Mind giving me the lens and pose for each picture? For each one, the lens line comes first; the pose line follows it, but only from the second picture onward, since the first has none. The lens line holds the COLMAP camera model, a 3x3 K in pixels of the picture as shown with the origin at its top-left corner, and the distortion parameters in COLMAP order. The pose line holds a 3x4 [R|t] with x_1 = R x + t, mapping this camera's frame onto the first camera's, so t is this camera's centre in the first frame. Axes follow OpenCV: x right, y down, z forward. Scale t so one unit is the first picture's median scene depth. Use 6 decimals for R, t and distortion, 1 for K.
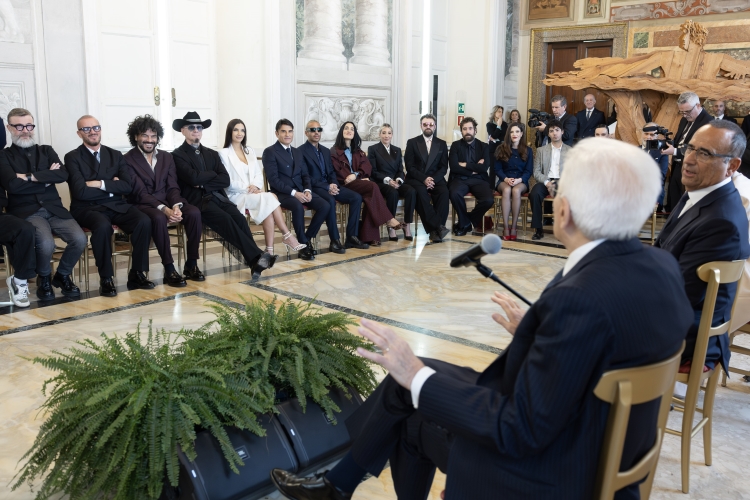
lens RADIAL K [[701.3, 0, 399.9], [0, 701.3, 245.6], [0, 0, 1]] dist [-0.008178, 0.000000]
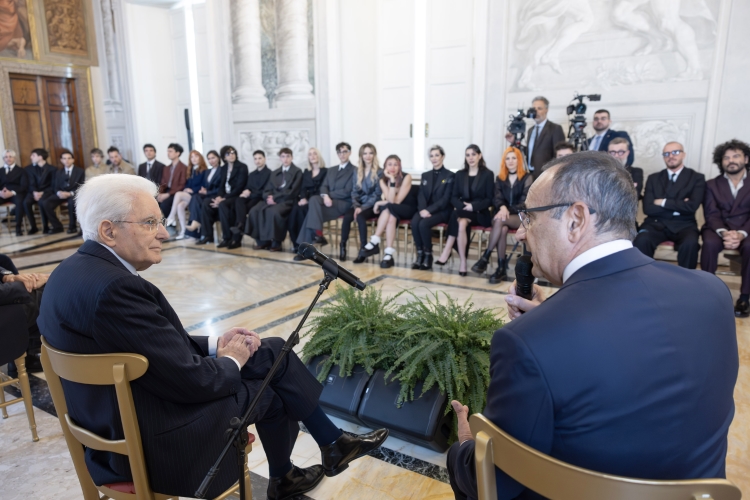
lens RADIAL K [[526.0, 0, 375.5], [0, 526.0, 266.5], [0, 0, 1]] dist [-0.012257, -0.011775]
pose [[0.183963, 0.198688, -0.962642, 3.915959], [-0.156306, 0.972808, 0.170916, -0.680480], [0.970426, 0.119024, 0.210017, 4.263046]]
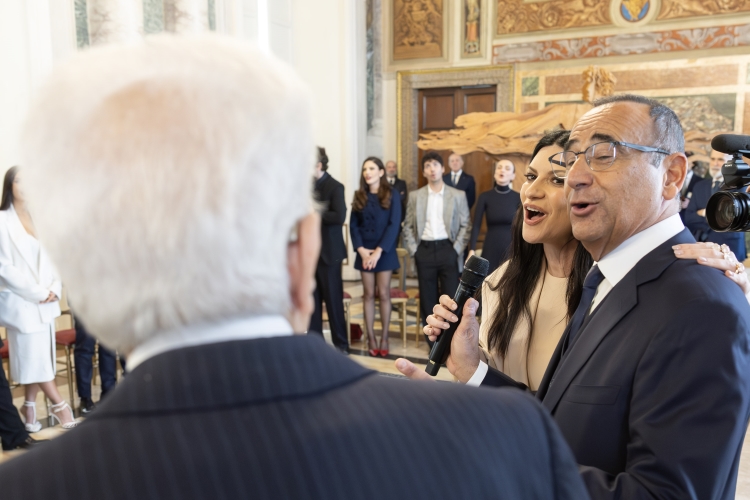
lens RADIAL K [[670.3, 0, 385.5], [0, 670.3, 278.4], [0, 0, 1]] dist [-0.034547, 0.014509]
pose [[0.985804, -0.051121, 0.159931, 0.054628], [0.047307, 0.998500, 0.027568, -0.129872], [-0.161100, -0.019611, 0.986743, 0.332804]]
